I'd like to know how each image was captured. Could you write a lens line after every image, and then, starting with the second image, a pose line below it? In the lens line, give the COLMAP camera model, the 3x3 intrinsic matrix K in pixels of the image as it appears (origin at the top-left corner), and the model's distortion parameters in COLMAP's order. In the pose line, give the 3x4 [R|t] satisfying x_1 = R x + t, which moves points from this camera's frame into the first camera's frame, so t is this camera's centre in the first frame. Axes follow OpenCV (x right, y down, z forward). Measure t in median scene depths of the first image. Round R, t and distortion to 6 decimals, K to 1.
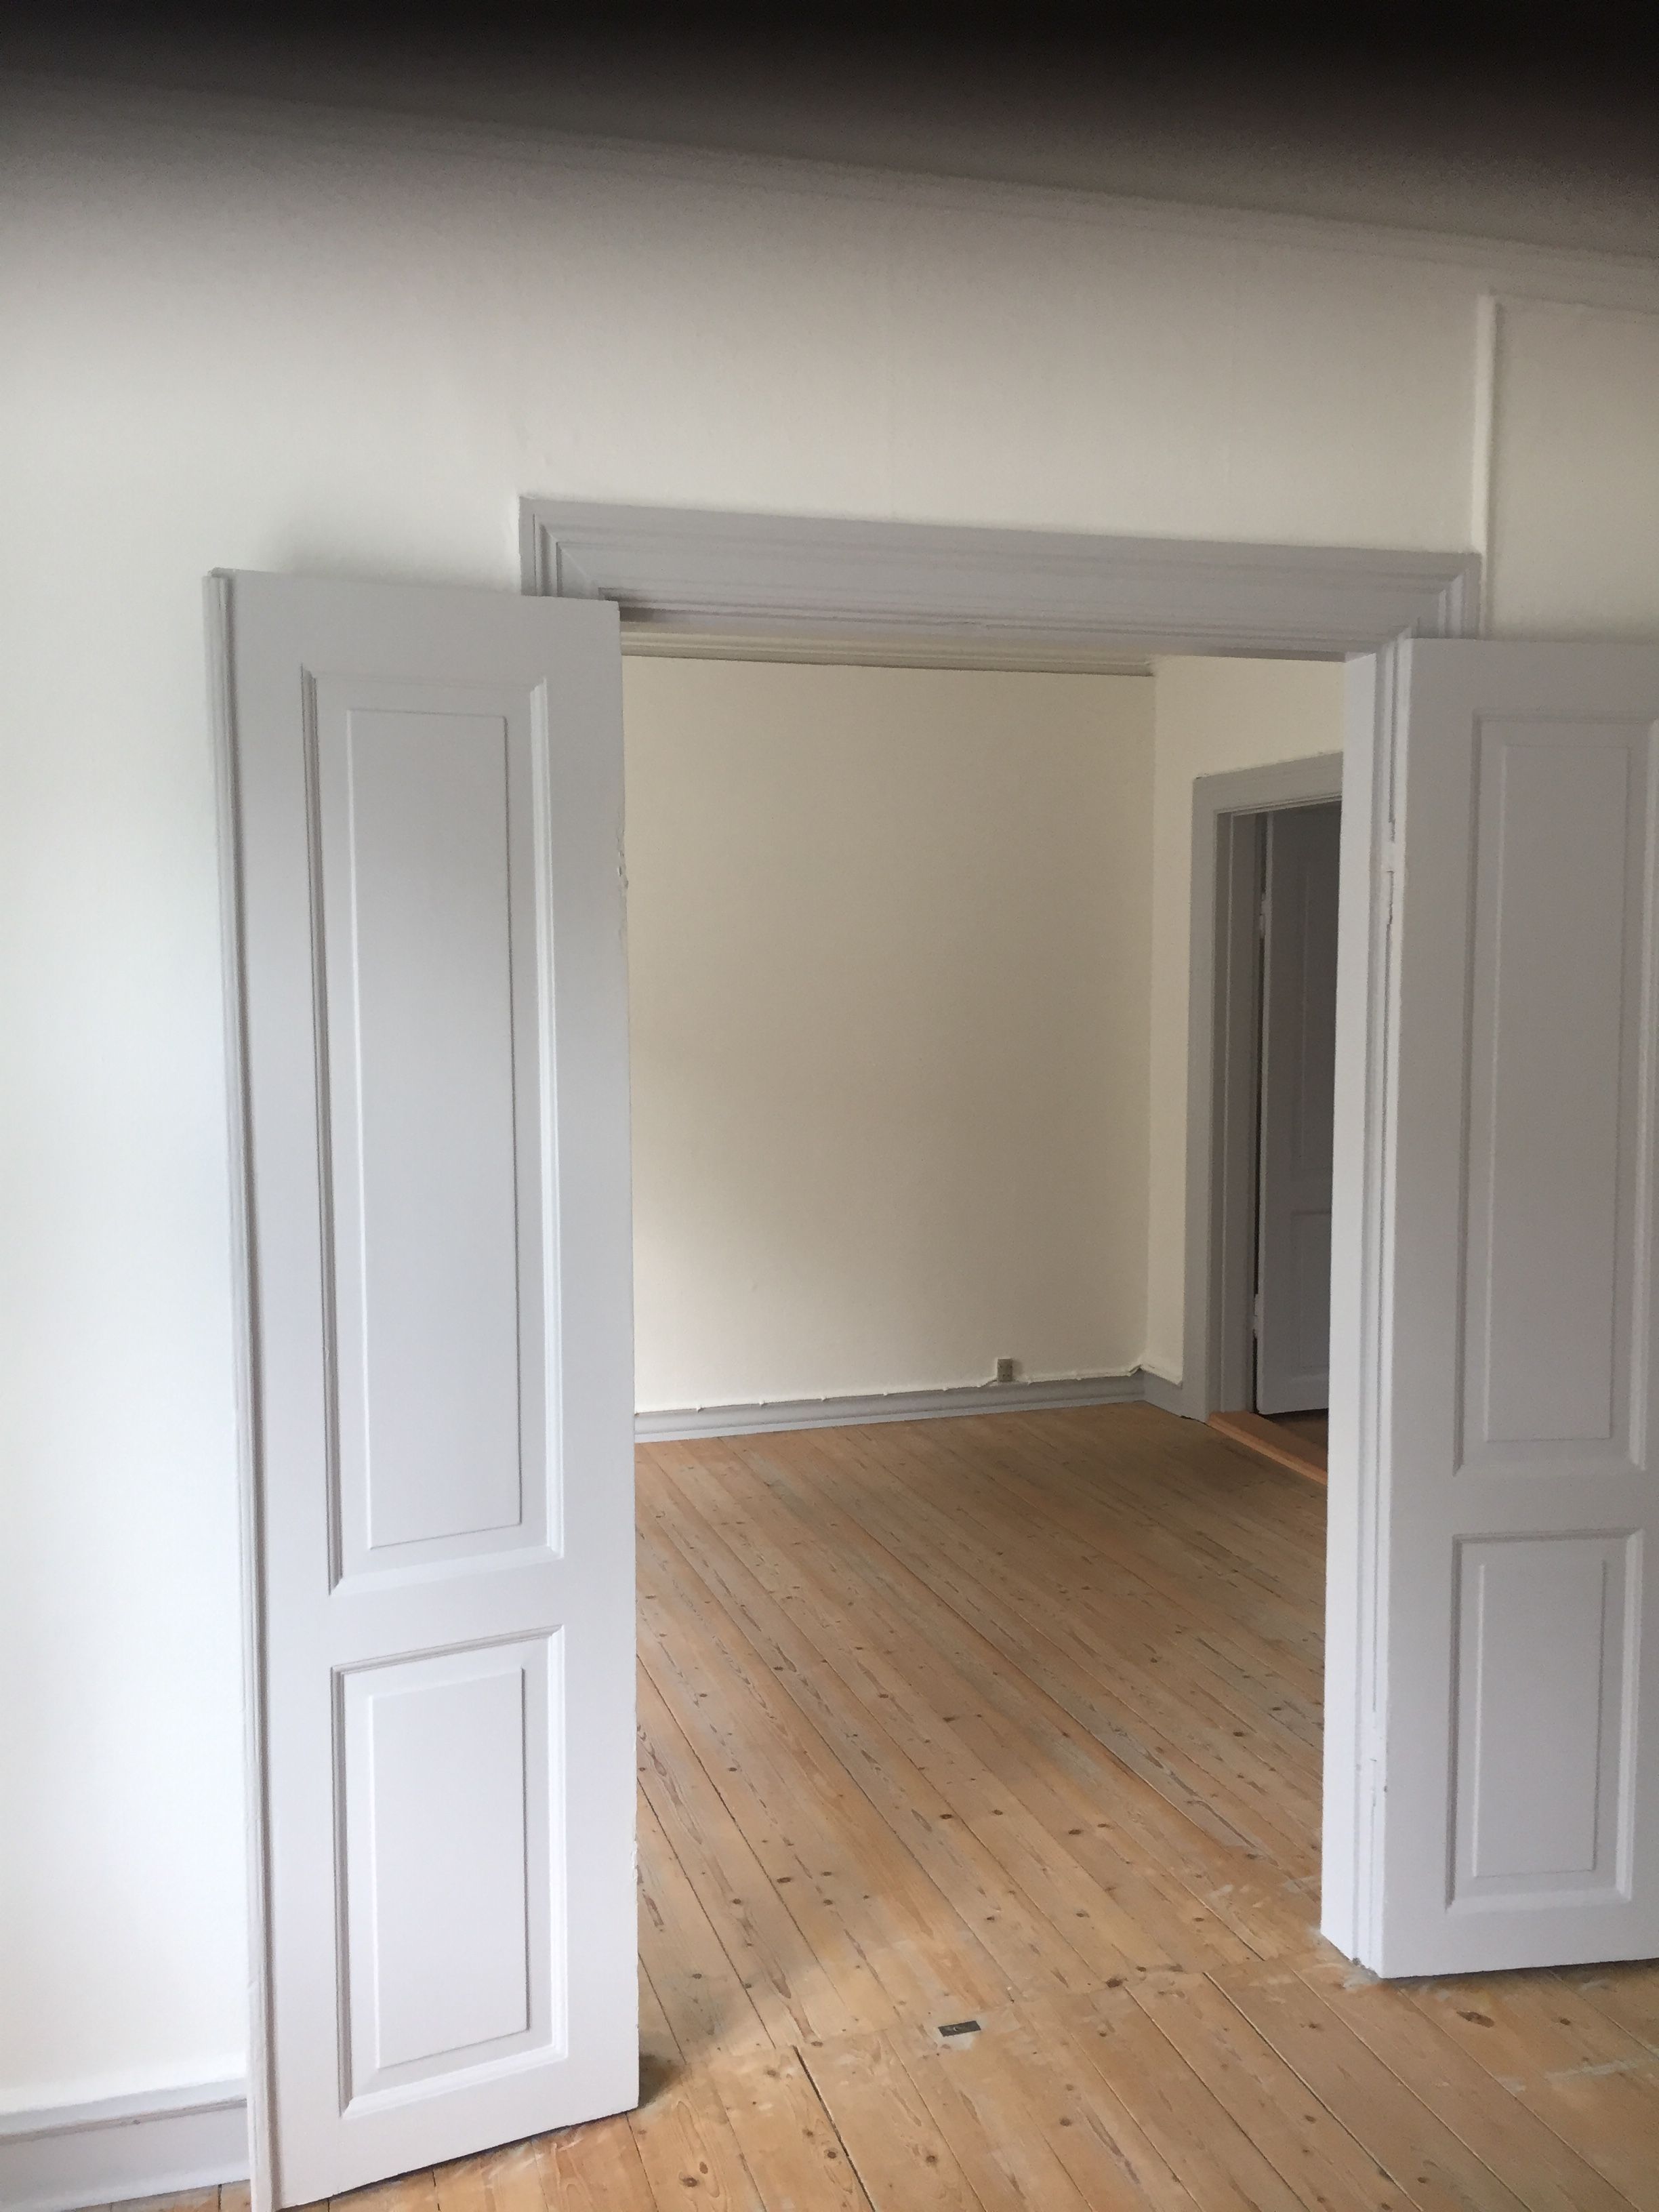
lens RADIAL K [[1911.2, 0, 826.1], [0, 1911.2, 1115.3], [0, 0, 1]] dist [-0.002131, 0.016887]
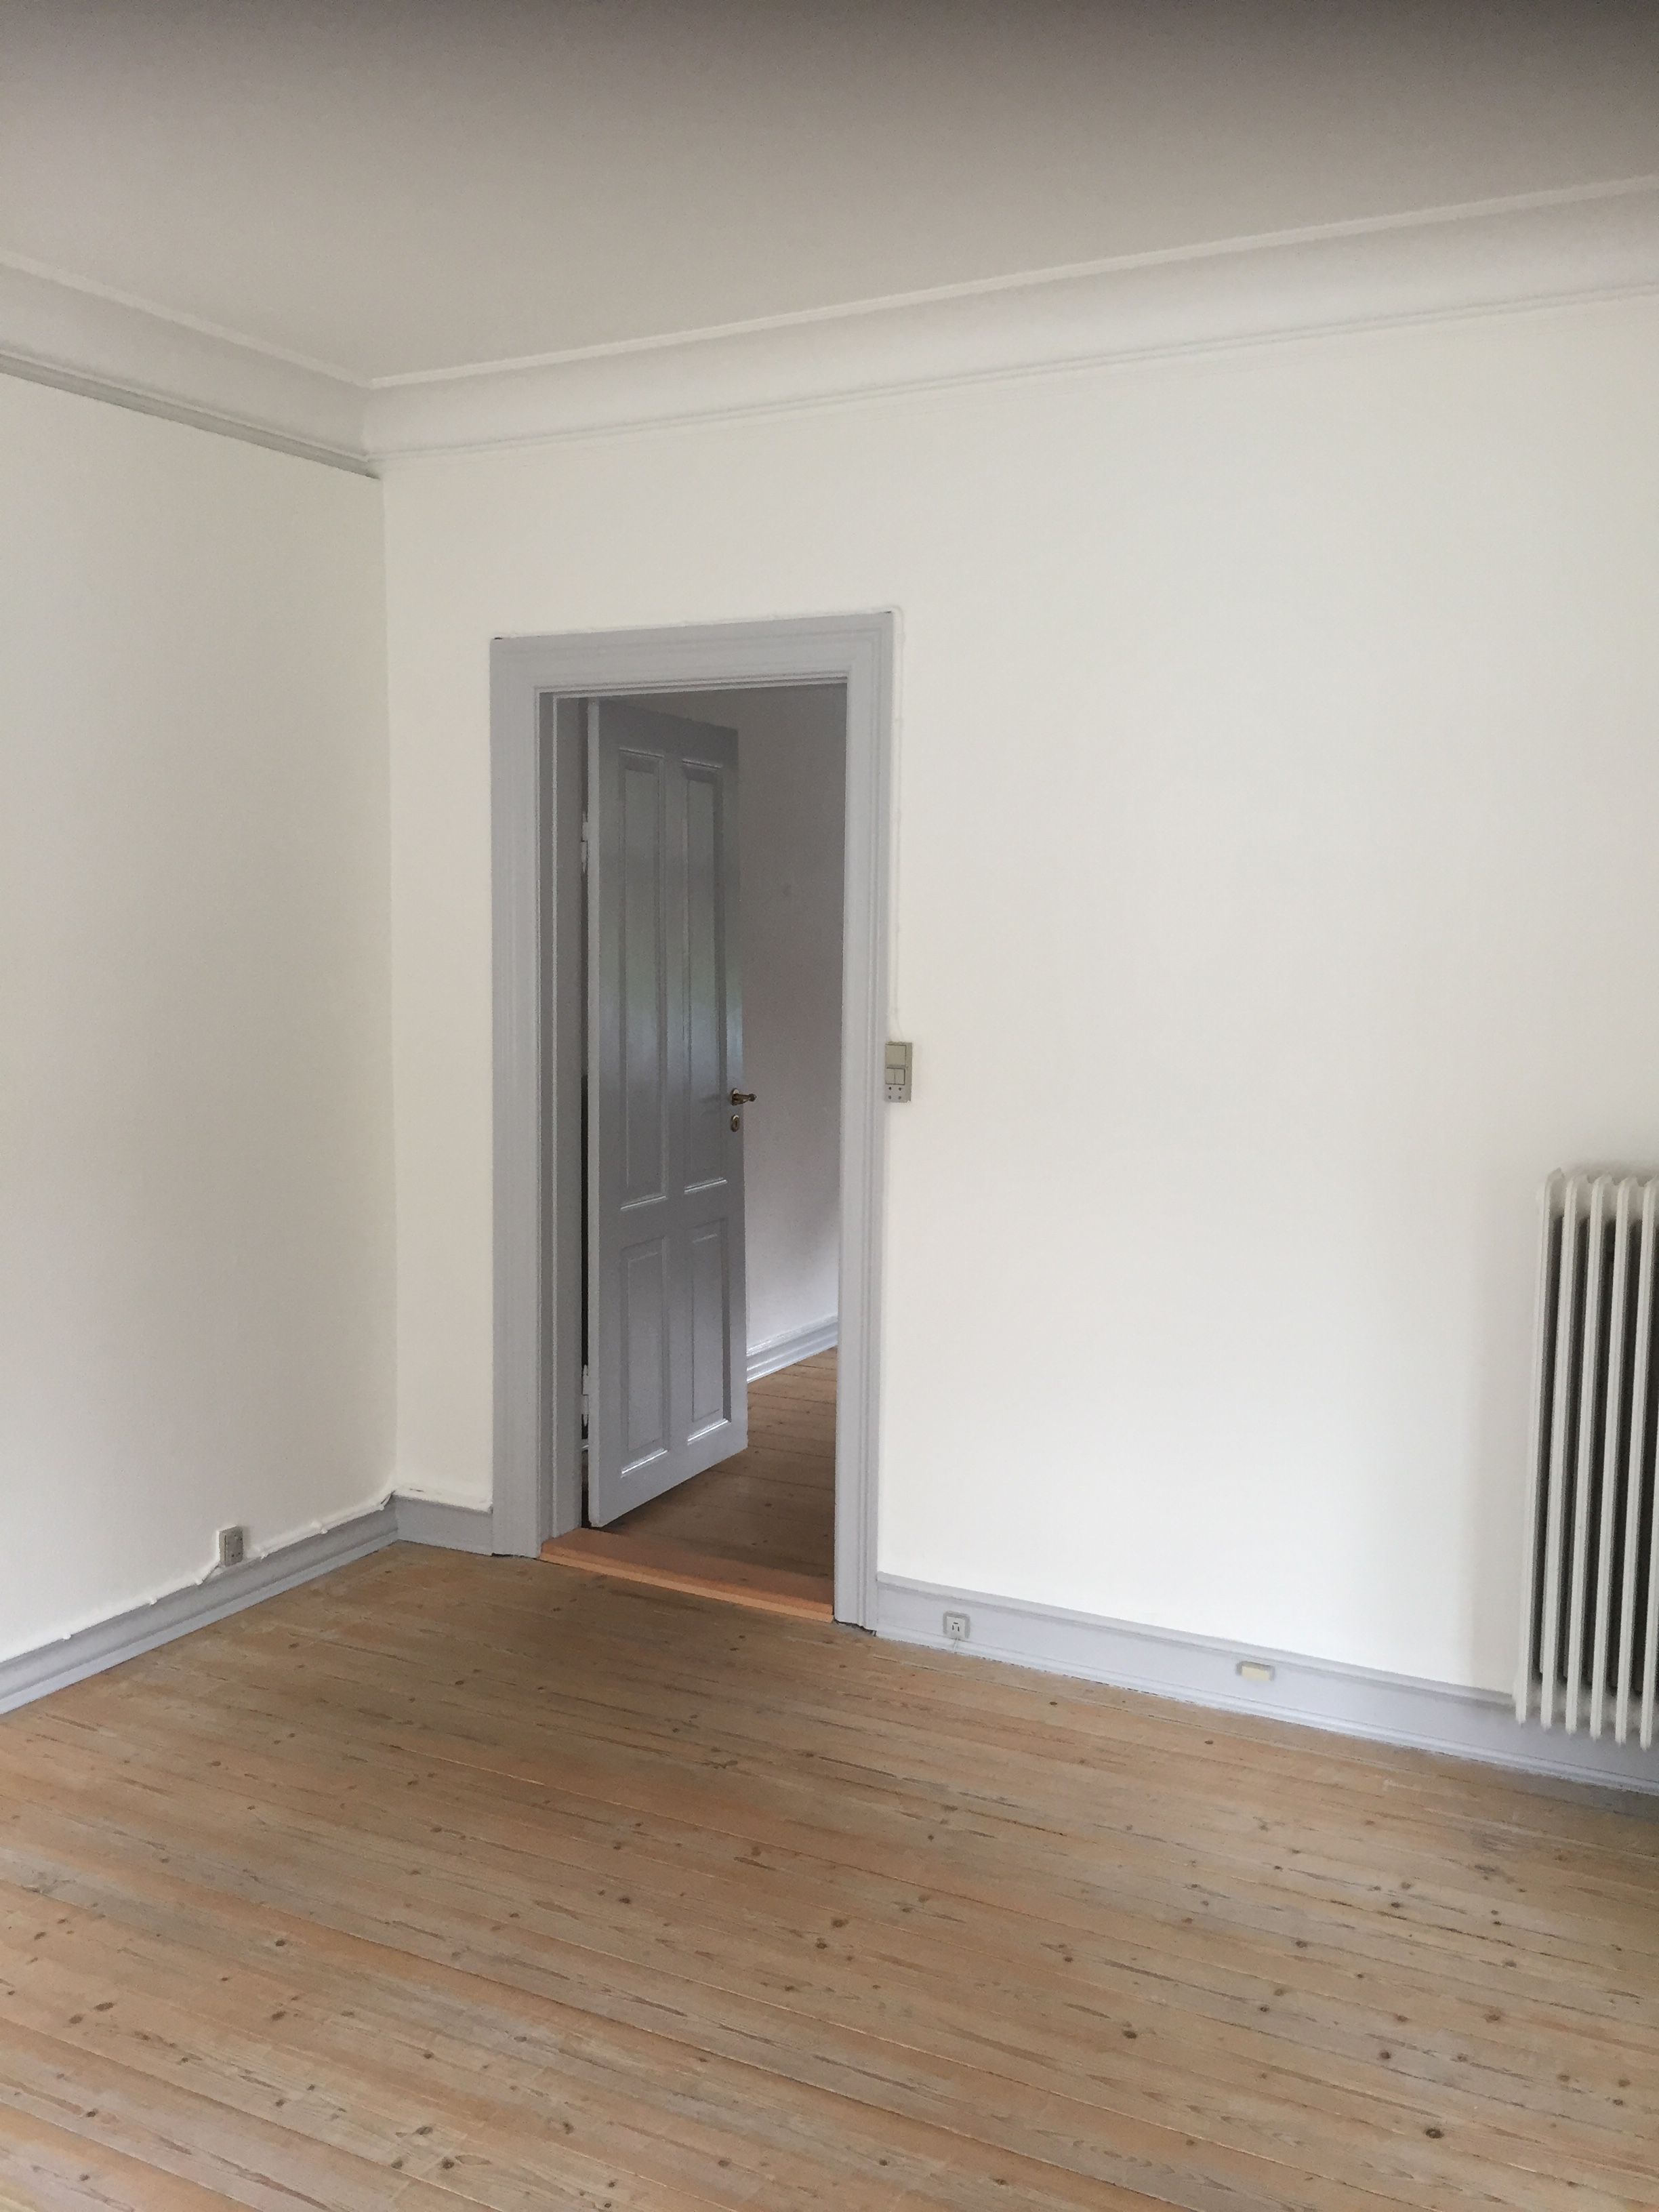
lens RADIAL K [[1911.2, 0, 834.0], [0, 1911.2, 1114.0], [0, 0, 1]] dist [-0.002131, 0.016887]
pose [[0.701142, -0.079836, 0.708538, -0.216158], [0.052405, 0.996794, 0.060459, -0.041101], [-0.711093, -0.005259, 0.703078, 0.423713]]
